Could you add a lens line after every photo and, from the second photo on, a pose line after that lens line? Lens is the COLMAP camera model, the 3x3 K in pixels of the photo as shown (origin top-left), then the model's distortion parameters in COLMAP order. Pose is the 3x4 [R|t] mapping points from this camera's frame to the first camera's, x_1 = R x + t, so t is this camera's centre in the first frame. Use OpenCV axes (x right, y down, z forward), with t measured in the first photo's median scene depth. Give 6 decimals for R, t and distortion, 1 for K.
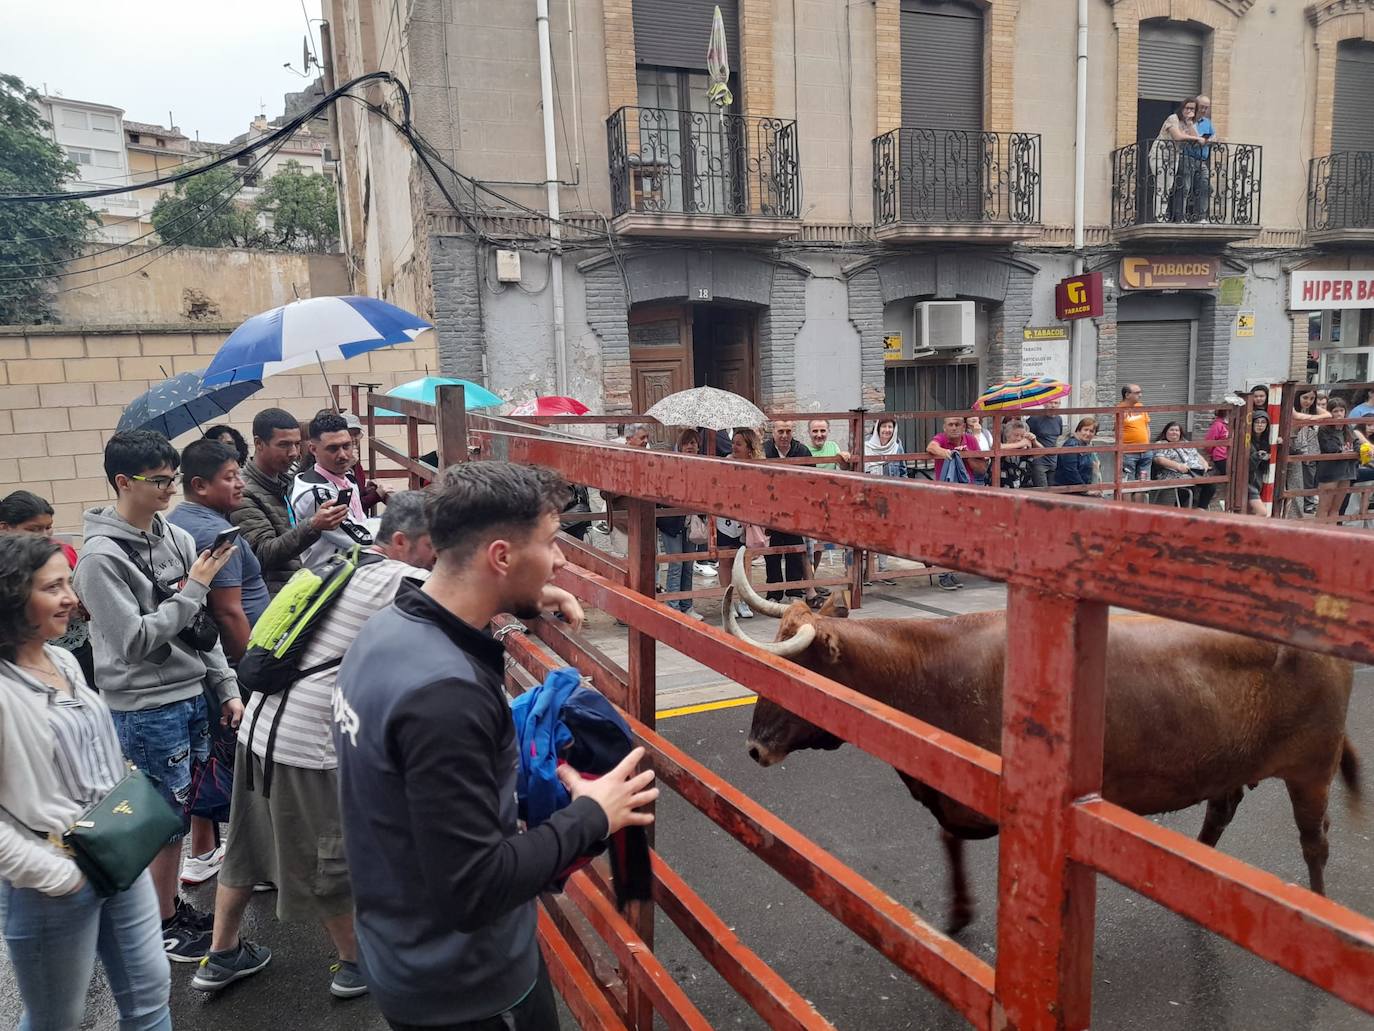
lens RADIAL K [[986.9, 0, 698.9], [0, 986.9, 520.9], [0, 0, 1]] dist [0.045209, -0.049083]
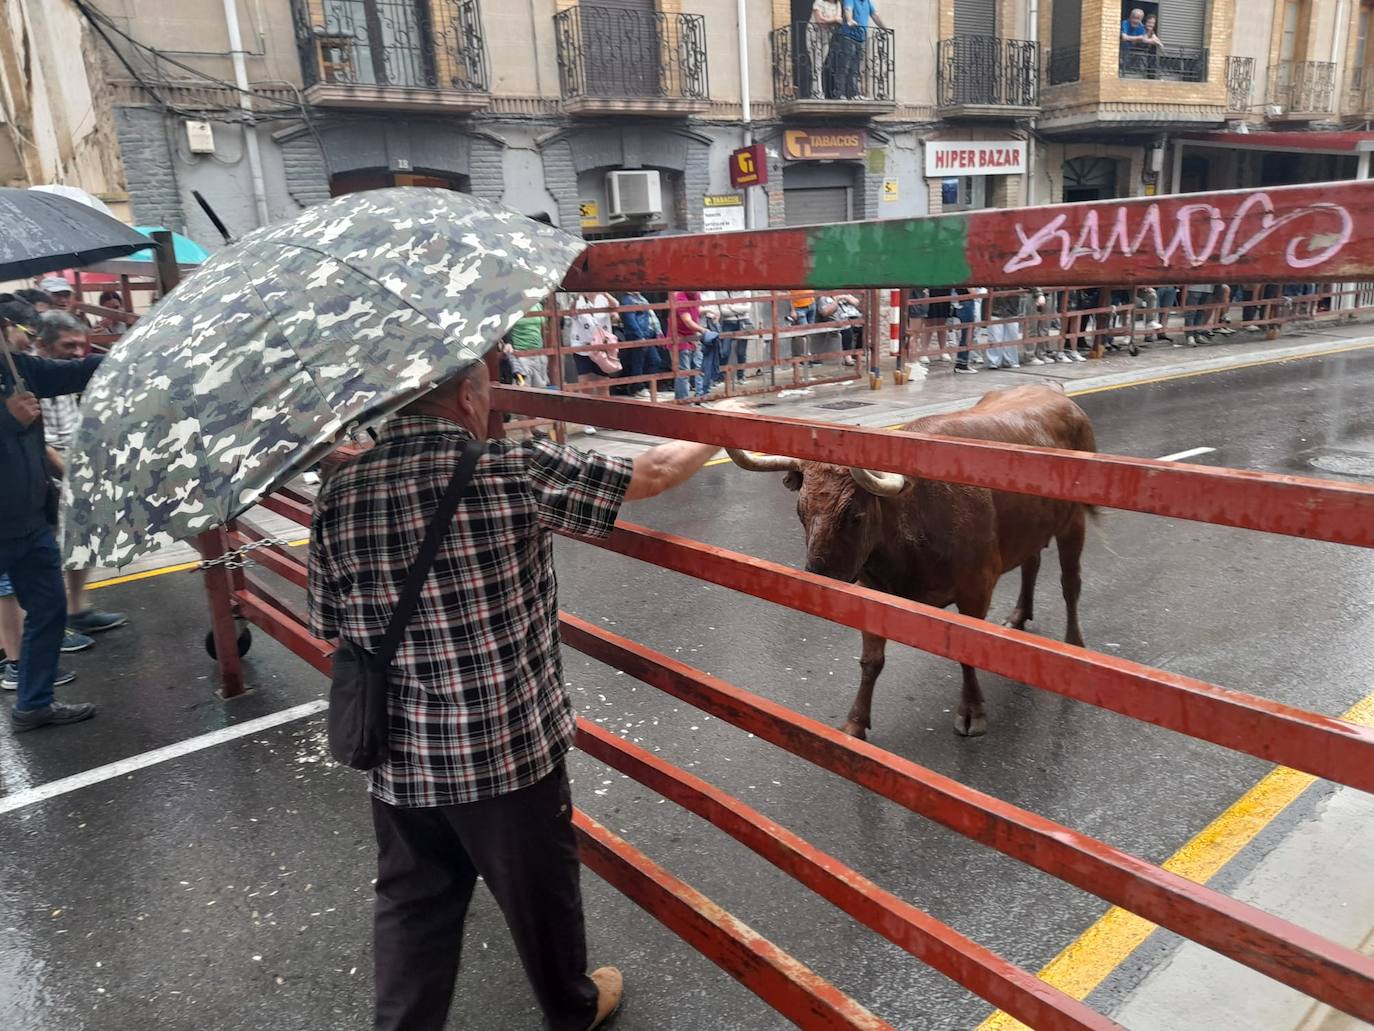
lens RADIAL K [[986.9, 0, 682.9], [0, 986.9, 513.4], [0, 0, 1]] dist [0.045209, -0.049083]
pose [[0.971507, -0.085676, 0.220983, 0.025833], [0.060652, 0.991201, 0.117651, 0.030782], [-0.229118, -0.100896, 0.968155, -0.124308]]
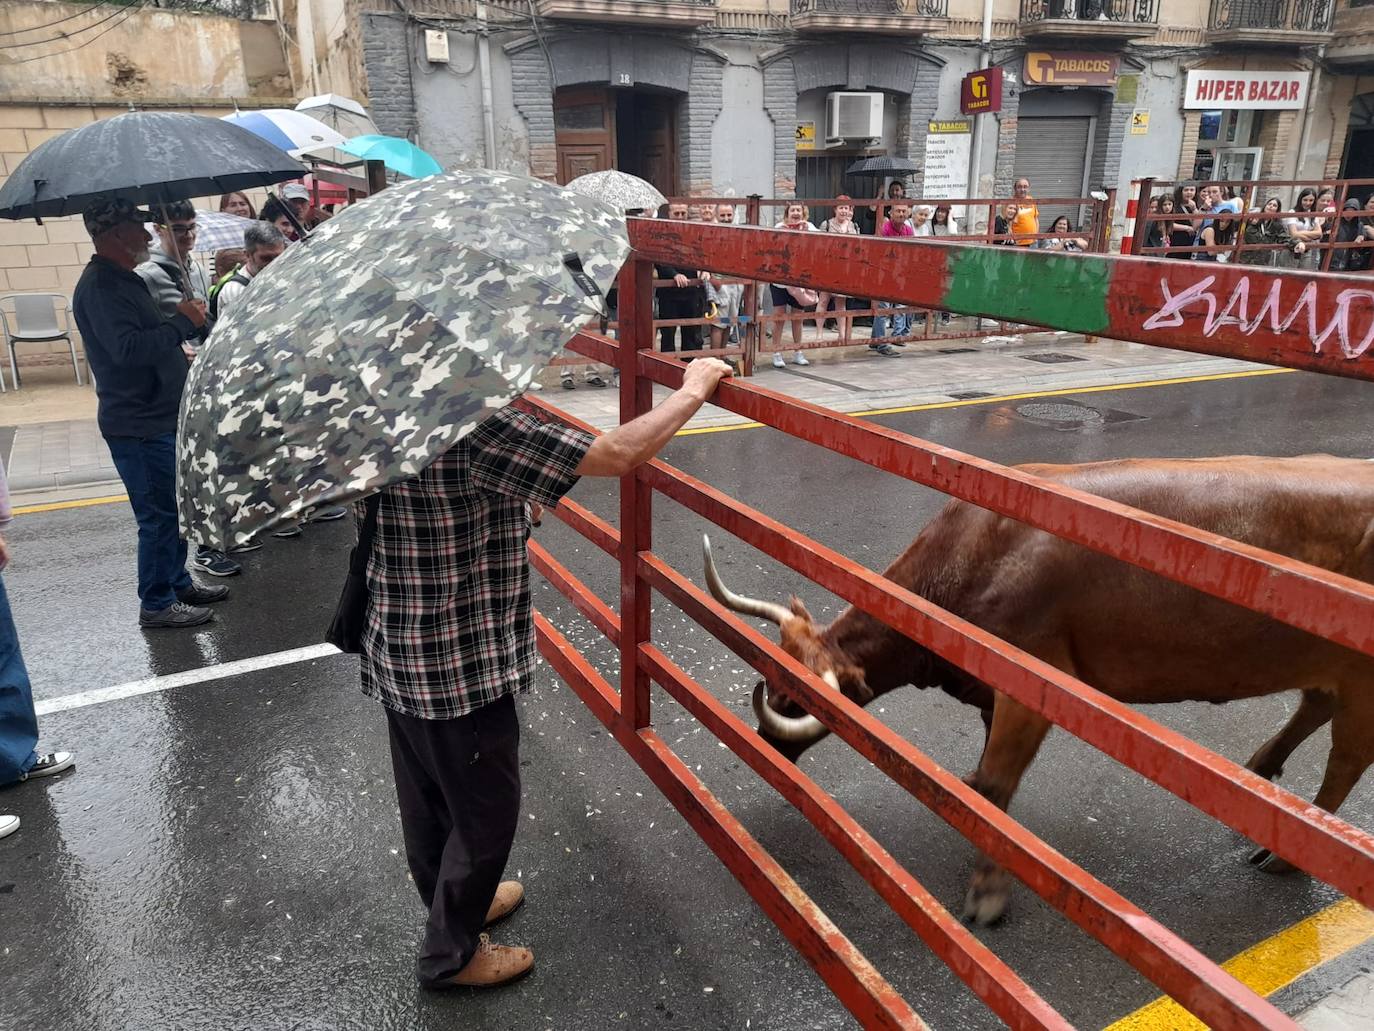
lens RADIAL K [[986.9, 0, 695.3], [0, 986.9, 510.1], [0, 0, 1]] dist [0.045209, -0.049083]
pose [[0.999132, 0.009841, 0.040488, 0.037898], [-0.017361, 0.981668, 0.189804, 0.018822], [-0.037878, -0.190342, 0.980987, -0.124409]]
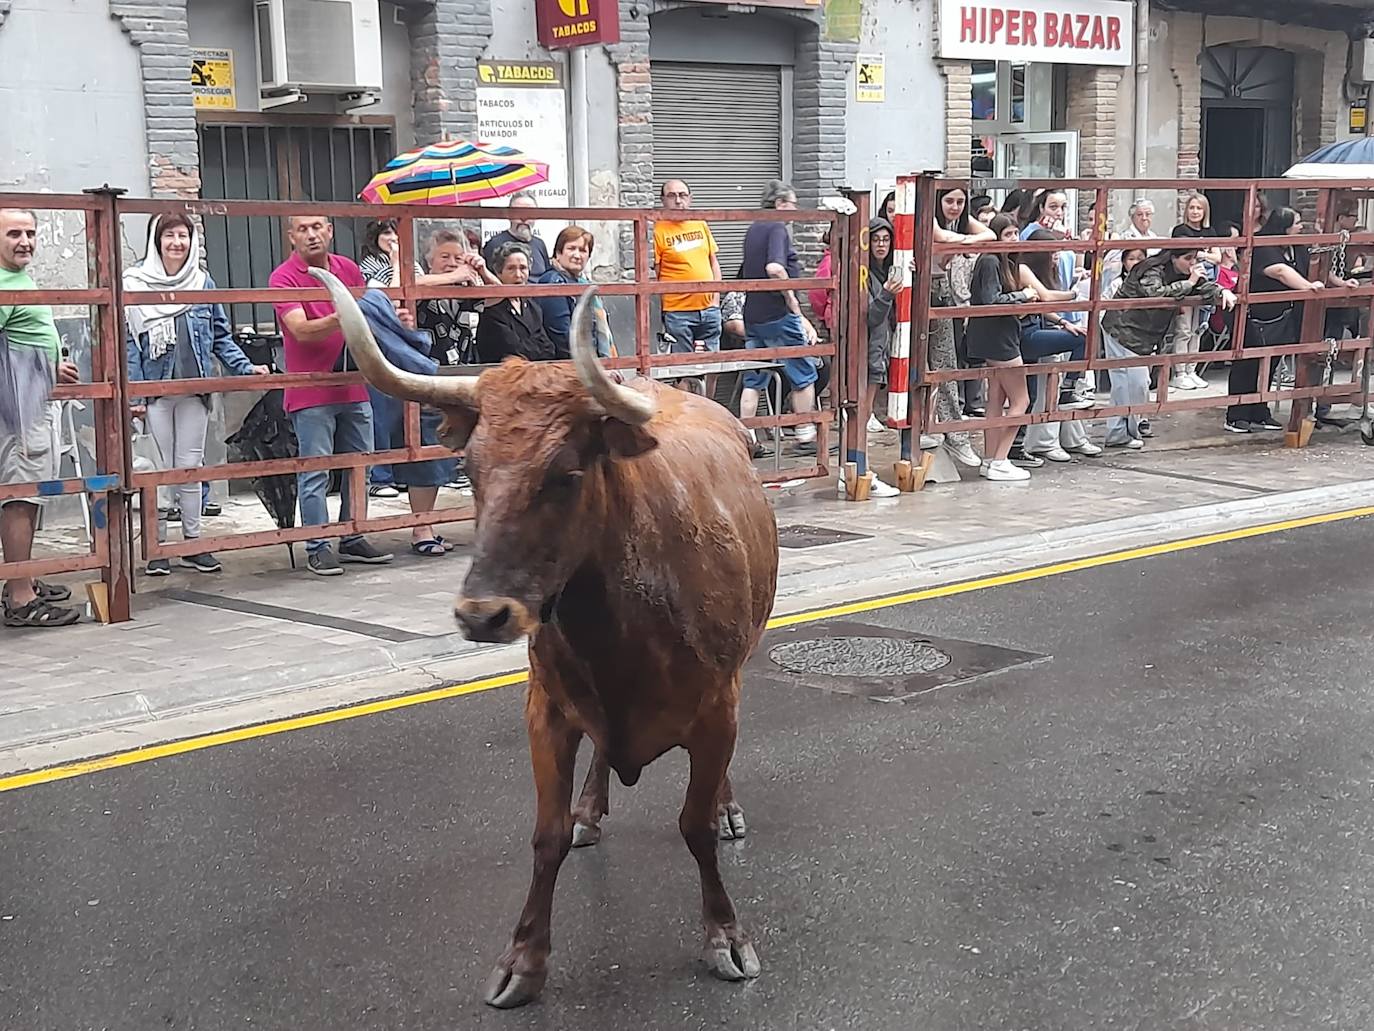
lens RADIAL K [[1938.4, 0, 690.3], [0, 1938.4, 556.9], [0, 0, 1]] dist [0.044300, 0.000000]
pose [[0.928694, -0.044280, 0.368193, 0.052710], [0.030788, 0.998625, 0.042440, 0.021472], [-0.369566, -0.028077, 0.928780, 0.029534]]
